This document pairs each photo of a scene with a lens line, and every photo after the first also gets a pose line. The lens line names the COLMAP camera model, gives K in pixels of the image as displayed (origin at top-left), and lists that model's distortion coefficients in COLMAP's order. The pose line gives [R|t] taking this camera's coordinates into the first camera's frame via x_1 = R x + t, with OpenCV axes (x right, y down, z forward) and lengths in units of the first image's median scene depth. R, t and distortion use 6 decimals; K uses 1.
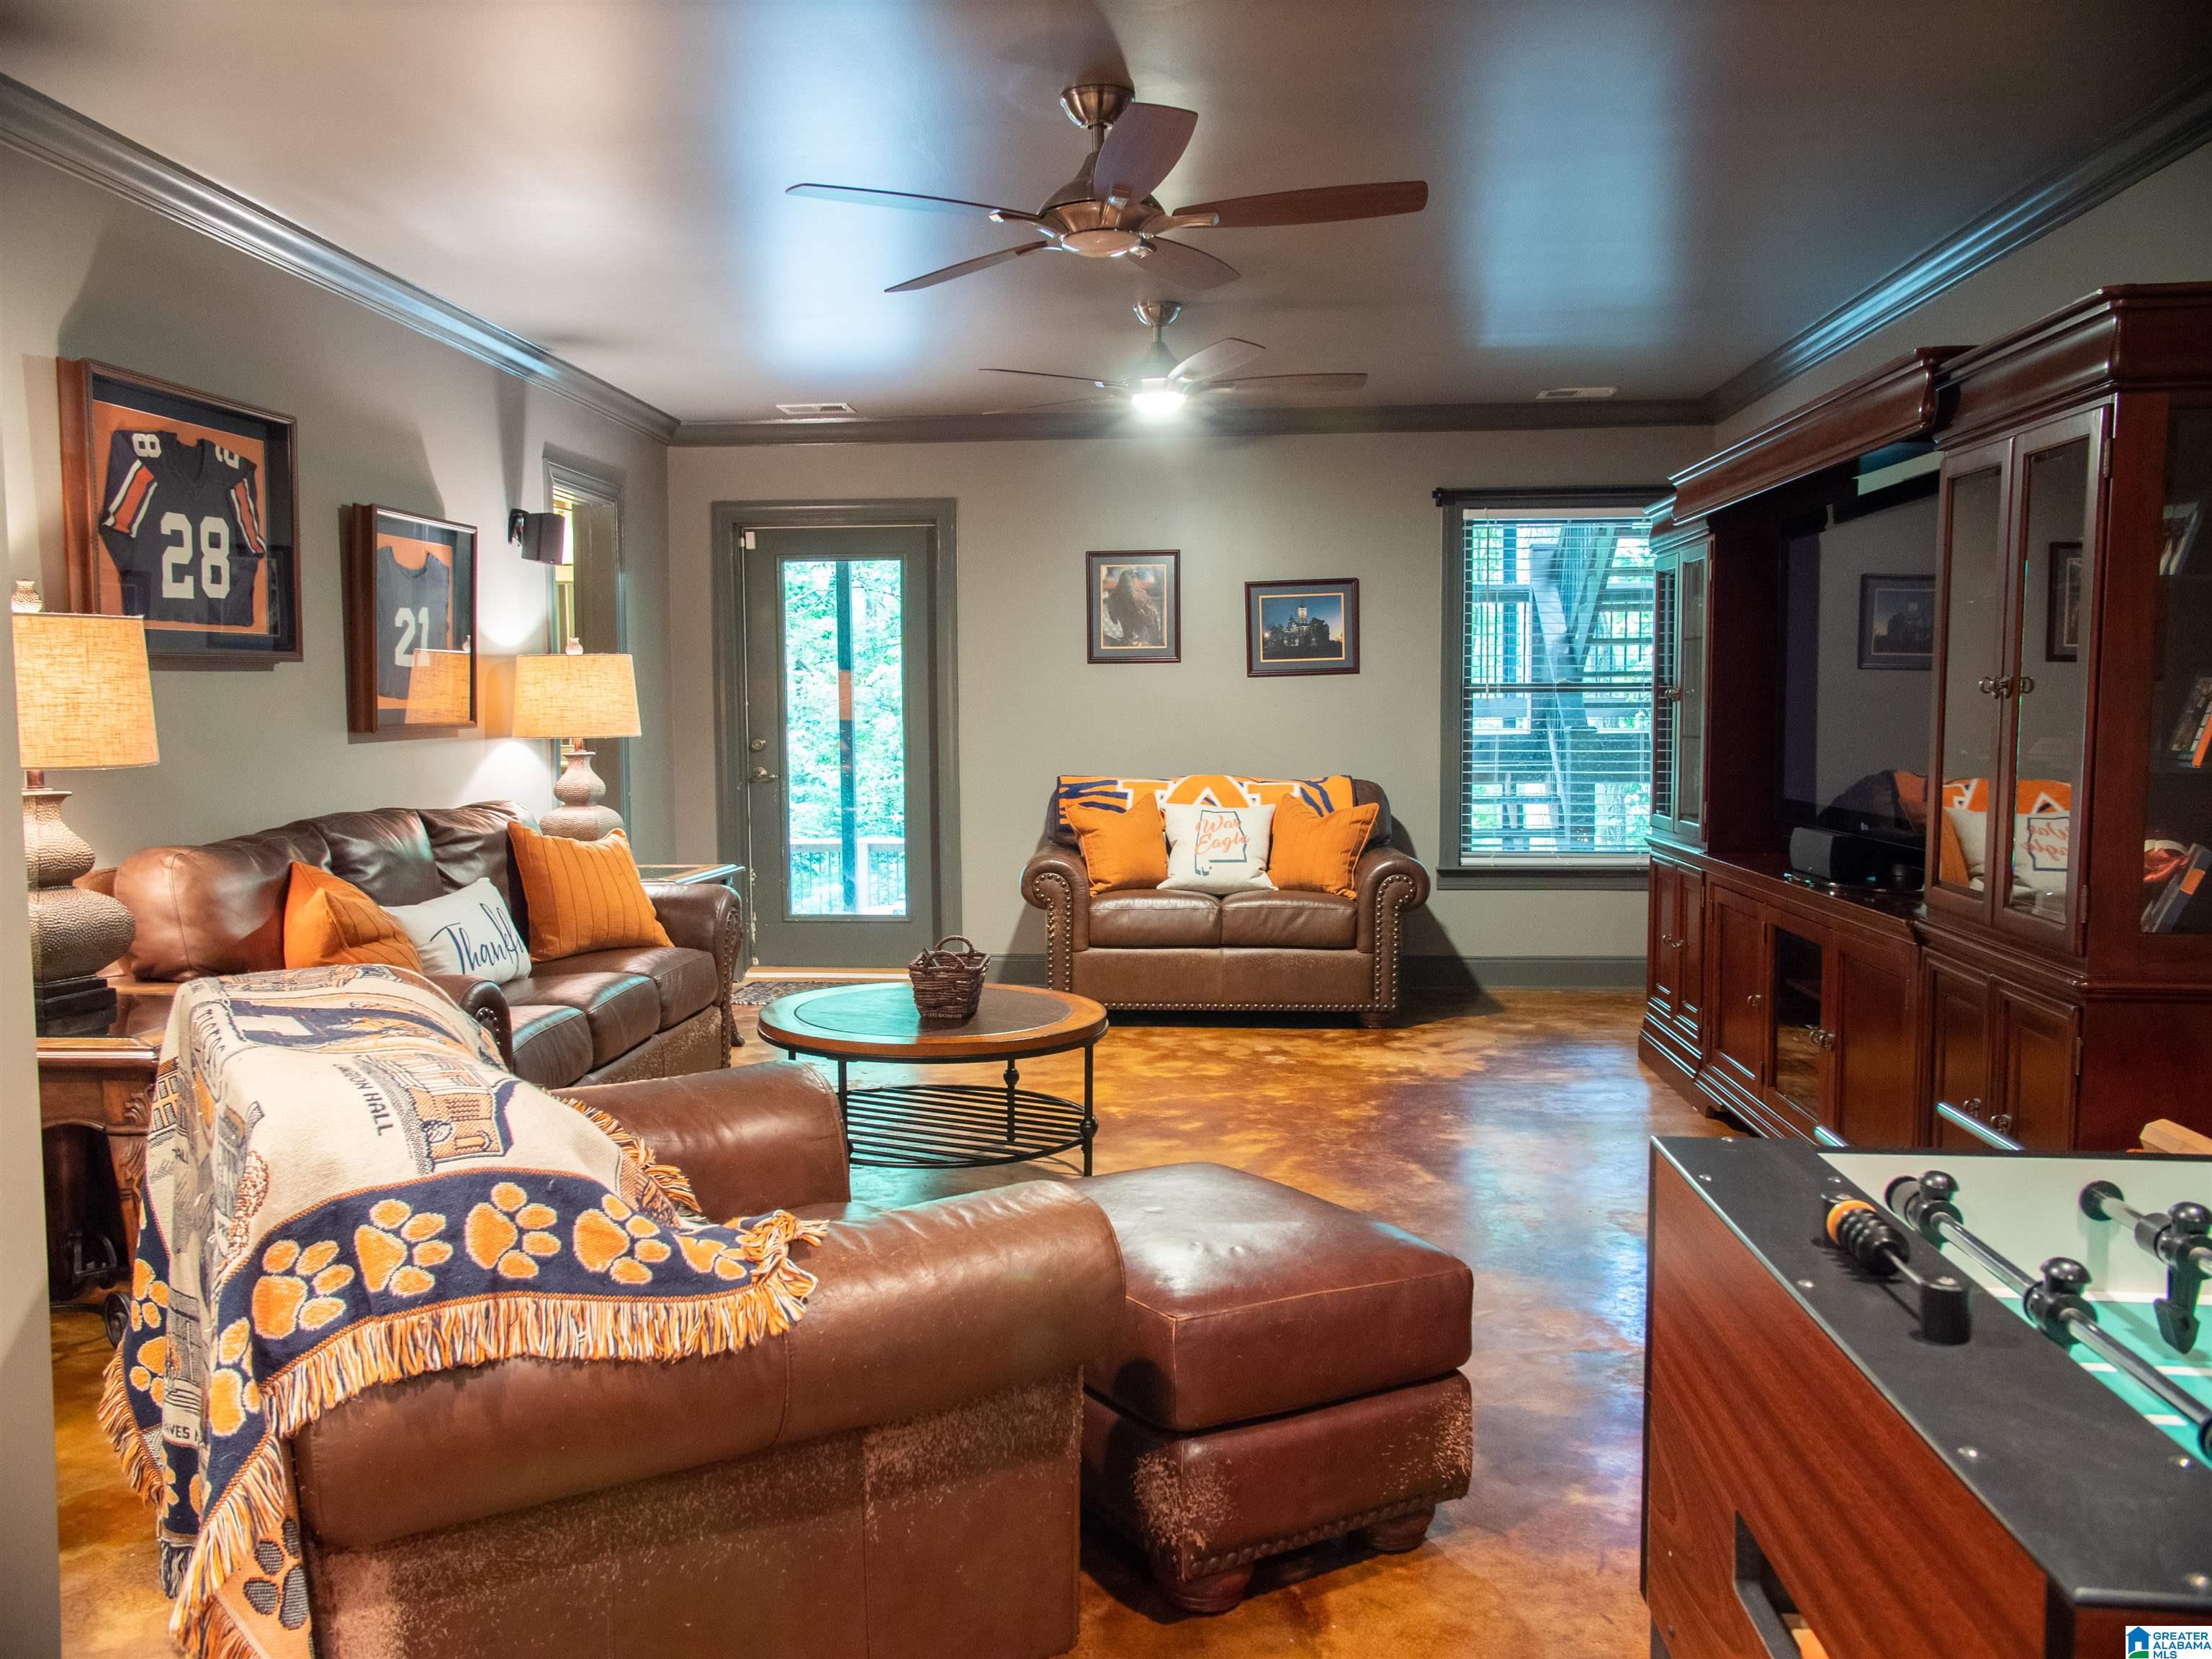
lens RADIAL K [[1731.7, 0, 1100.0], [0, 1731.7, 829.5], [0, 0, 1]] dist [-0.034525, 0.079910]
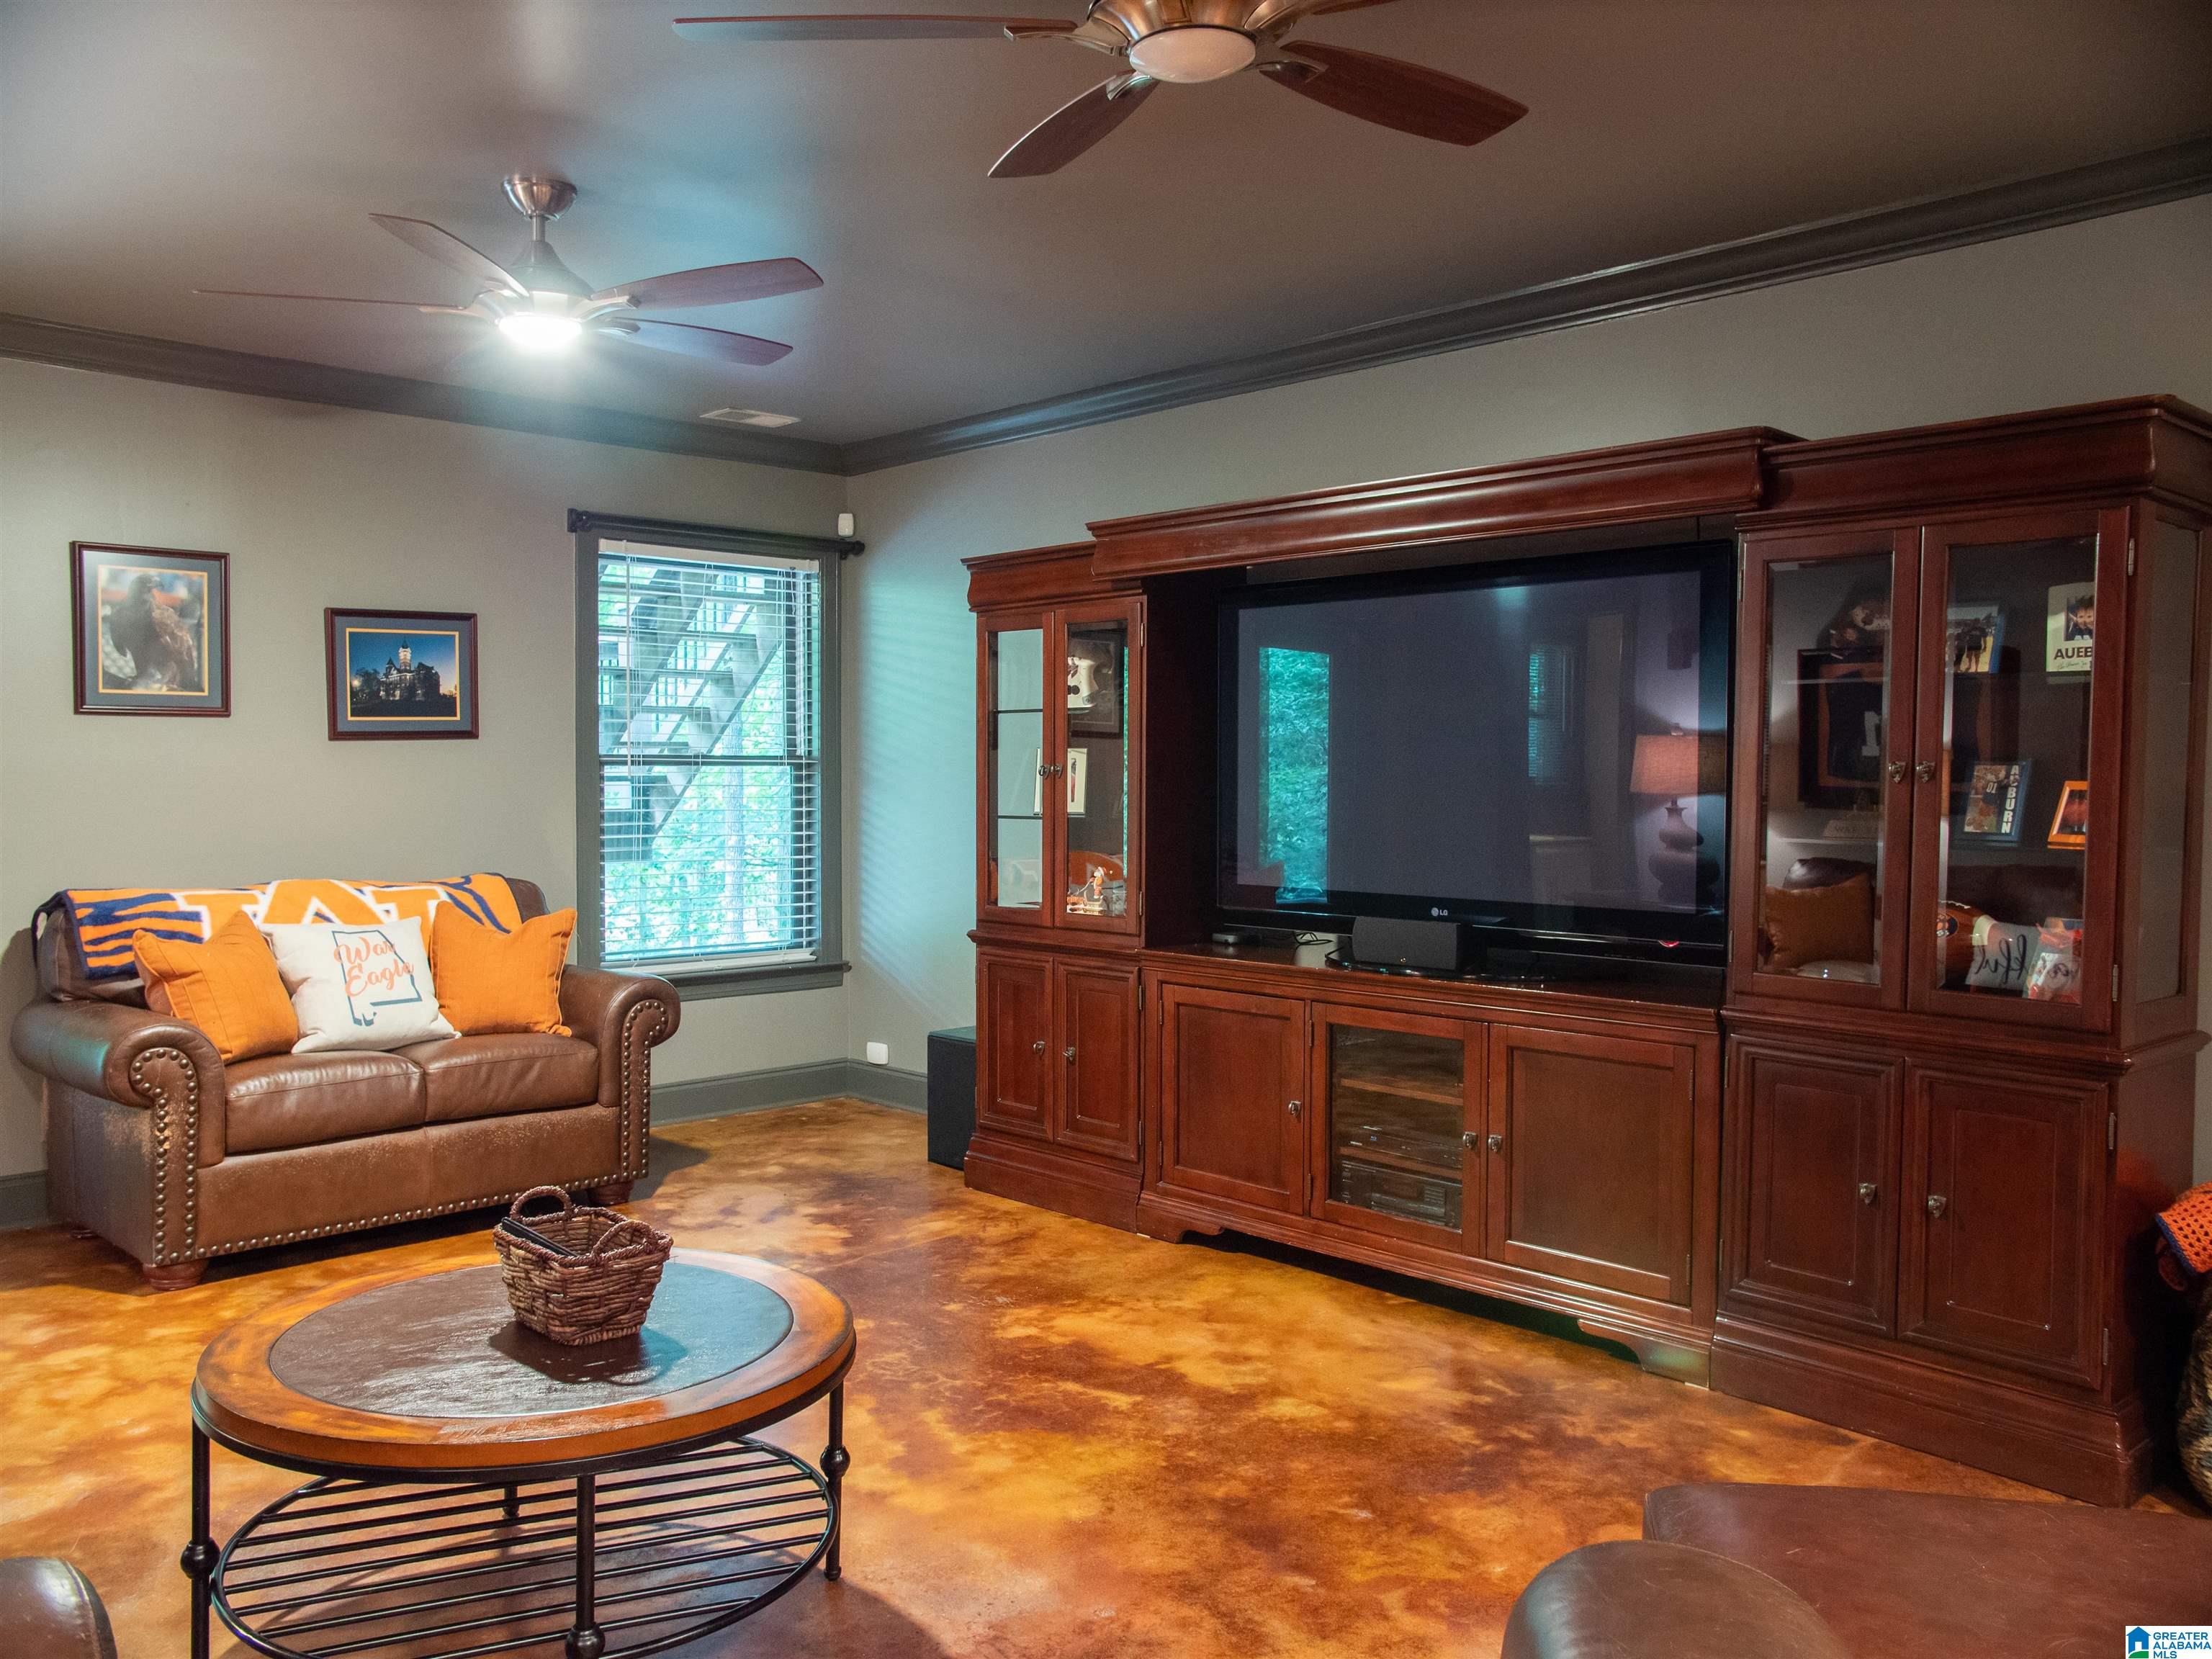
lens RADIAL K [[1731.7, 0, 1100.0], [0, 1731.7, 829.5], [0, 0, 1]] dist [-0.034525, 0.079910]
pose [[0.669282, -0.016873, 0.742817, -0.243909], [0.047593, 0.998663, -0.020196, -0.022949], [-0.741483, 0.048870, 0.669190, 0.304487]]
